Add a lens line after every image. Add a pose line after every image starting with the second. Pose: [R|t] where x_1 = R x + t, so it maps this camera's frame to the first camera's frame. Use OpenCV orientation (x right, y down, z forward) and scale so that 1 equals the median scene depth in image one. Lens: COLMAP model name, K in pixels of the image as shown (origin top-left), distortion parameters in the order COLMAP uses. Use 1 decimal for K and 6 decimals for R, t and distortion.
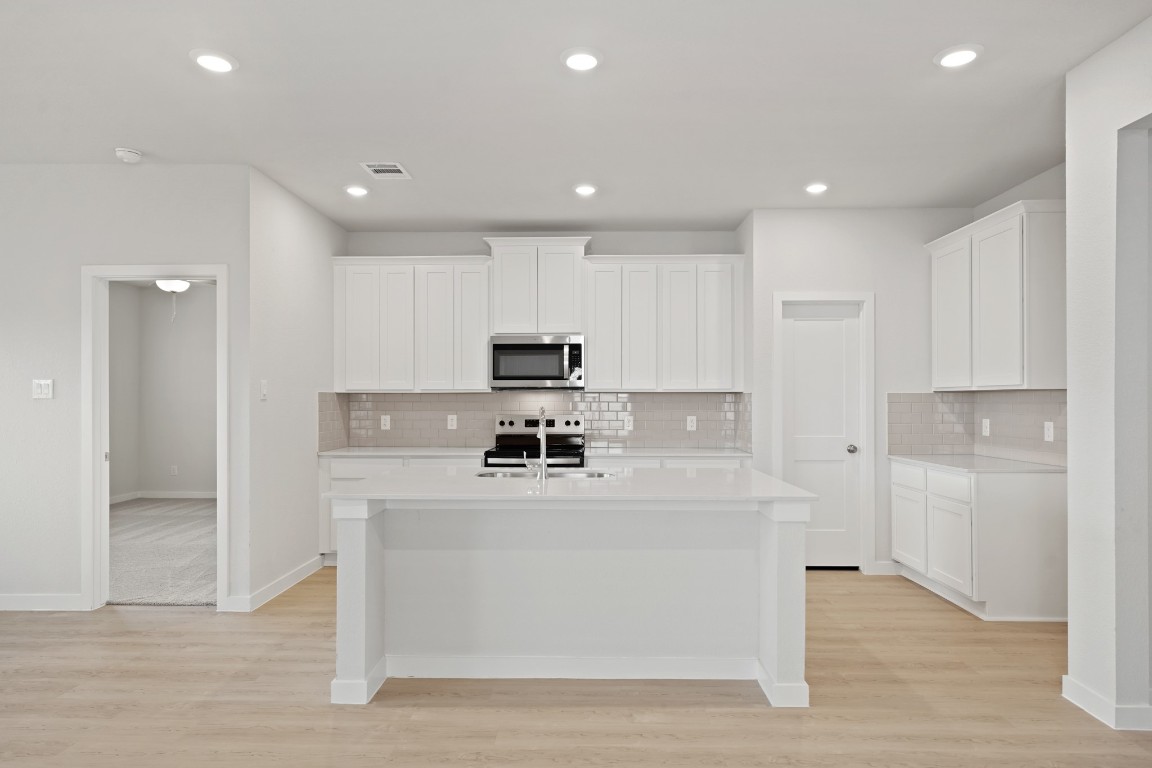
lens RADIAL K [[670.6, 0, 577.1], [0, 670.6, 387.0], [0, 0, 1]] dist [-0.005654, 0.004245]
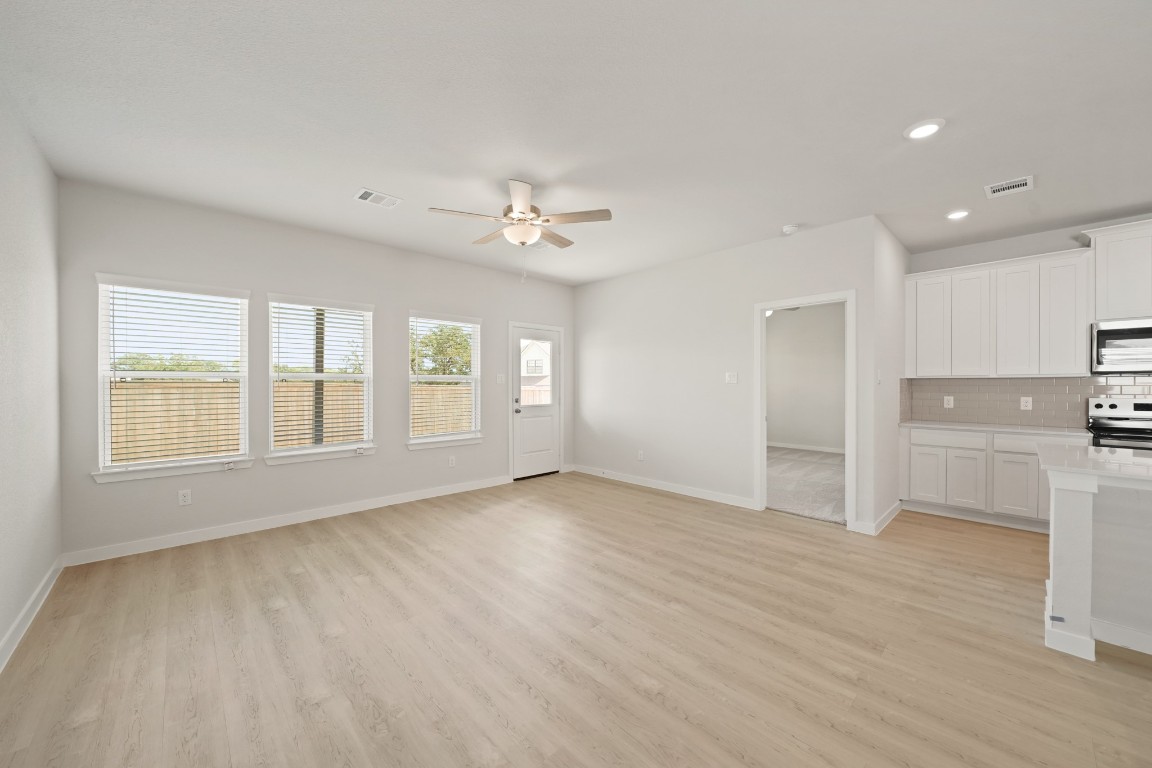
lens RADIAL K [[427.1, 0, 580.1], [0, 427.1, 381.9], [0, 0, 1]] dist [-0.000681, -0.000248]
pose [[0.700966, -0.004027, -0.713183, -0.275108], [0.015096, 0.999844, 0.009192, -0.002598], [0.713034, -0.017210, 0.700918, -0.055970]]
